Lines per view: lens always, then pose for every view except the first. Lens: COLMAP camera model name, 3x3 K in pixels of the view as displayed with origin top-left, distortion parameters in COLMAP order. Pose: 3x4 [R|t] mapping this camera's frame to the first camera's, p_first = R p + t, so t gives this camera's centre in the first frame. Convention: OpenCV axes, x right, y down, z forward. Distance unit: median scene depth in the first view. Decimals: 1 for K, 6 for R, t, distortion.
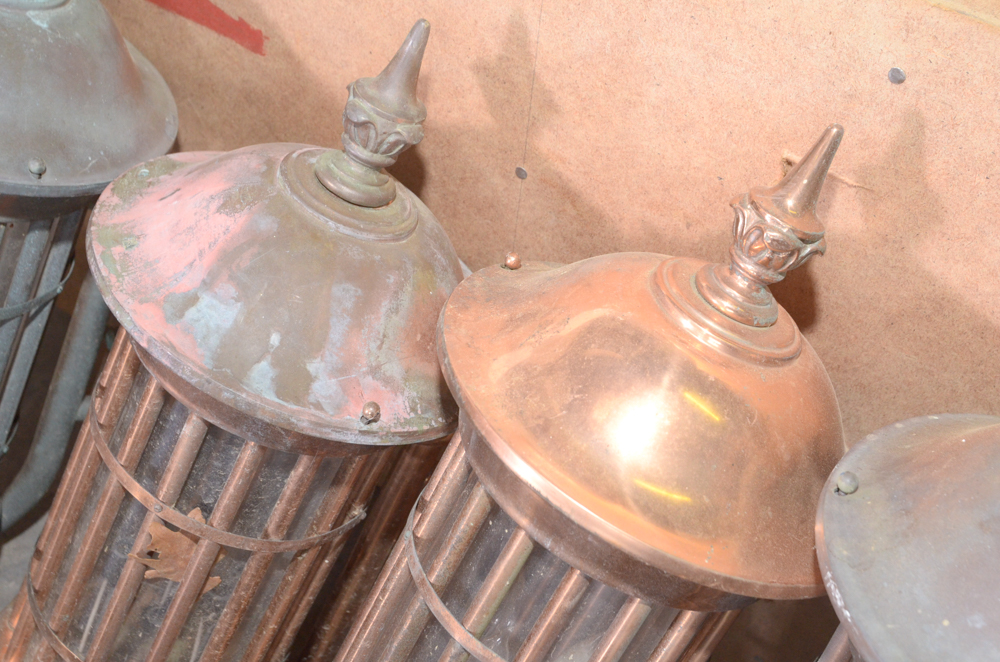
lens RADIAL K [[1426.9, 0, 497.9], [0, 1426.9, 330.5], [0, 0, 1]] dist [0.006327, 0.000000]
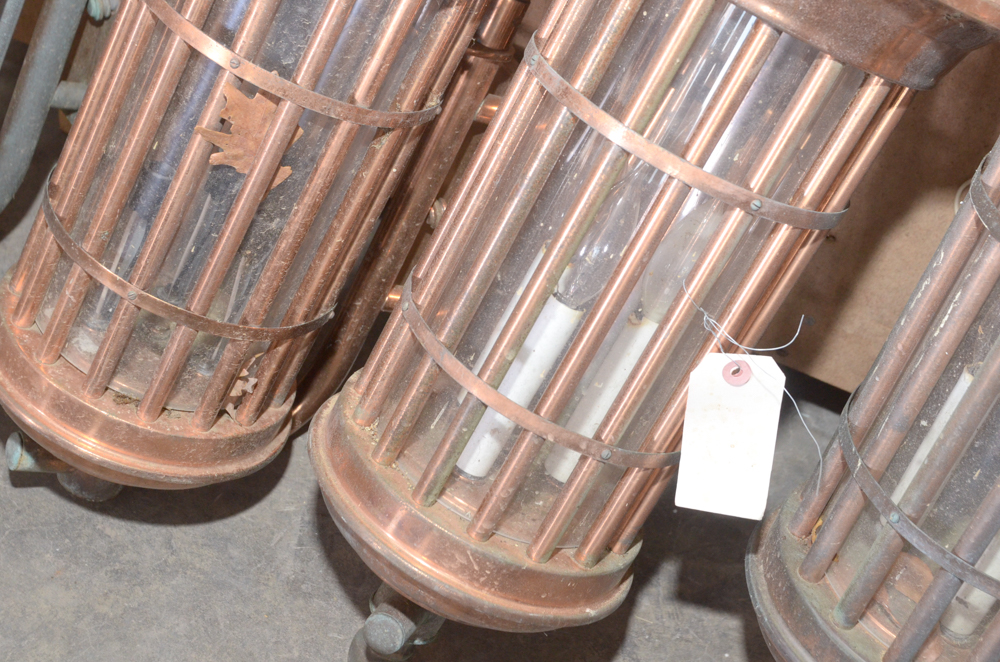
lens RADIAL K [[1426.9, 0, 503.6], [0, 1426.9, 330.3], [0, 0, 1]] dist [0.006327, 0.000000]
pose [[0.987257, -0.039122, 0.154249, -0.231410], [0.041735, 0.999034, -0.013738, 0.330213], [-0.153563, 0.020000, 0.987936, 0.110048]]
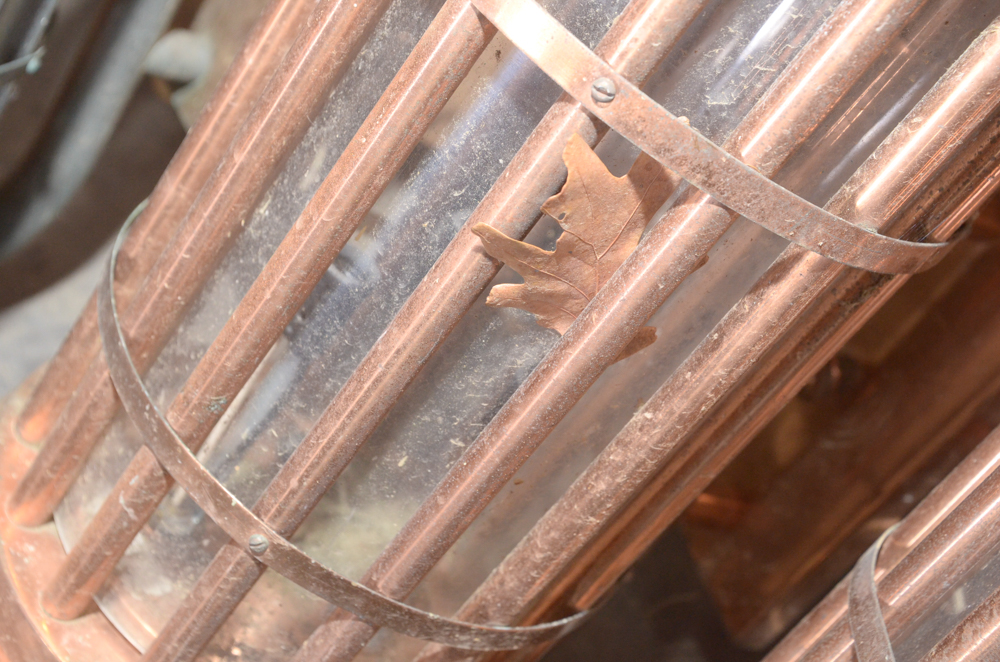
lens RADIAL K [[1426.9, 0, 502.0], [0, 1426.9, 332.8], [0, 0, 1]] dist [0.006327, 0.000000]
pose [[0.987985, 0.103711, 0.114582, -0.317651], [-0.106534, 0.994132, 0.018773, 0.193293], [-0.111962, -0.030754, 0.993236, 0.691677]]
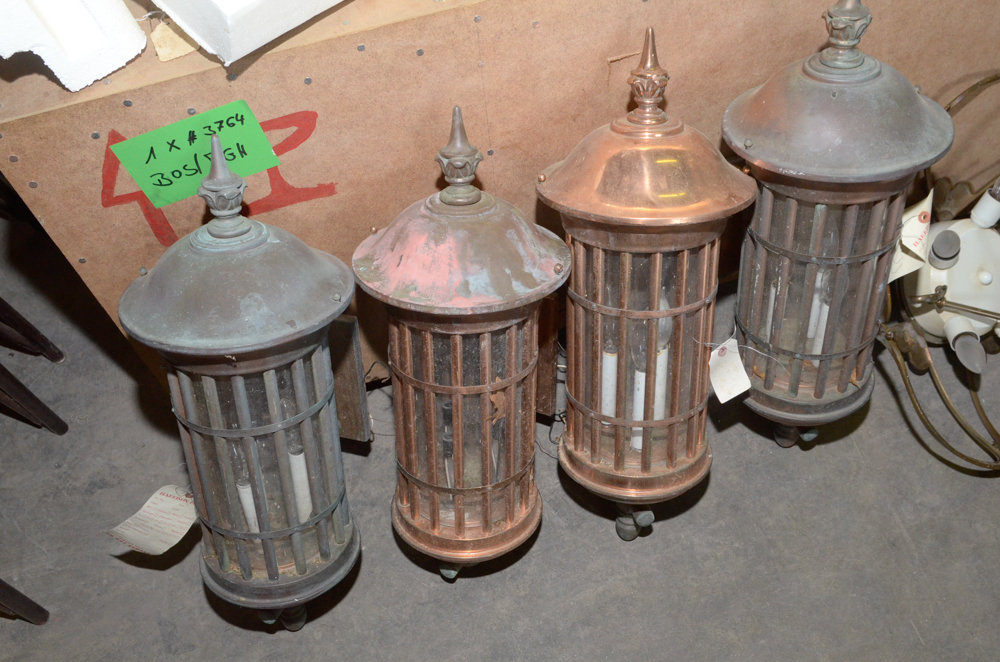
lens RADIAL K [[837.5, 0, 497.9], [0, 837.5, 330.4], [0, 0, 1]] dist [-0.053438, -0.001779]
pose [[0.669710, -0.667089, 0.326313, -0.594674], [0.634150, 0.742380, 0.216163, -0.192748], [-0.386448, 0.062165, 0.920214, -0.094171]]
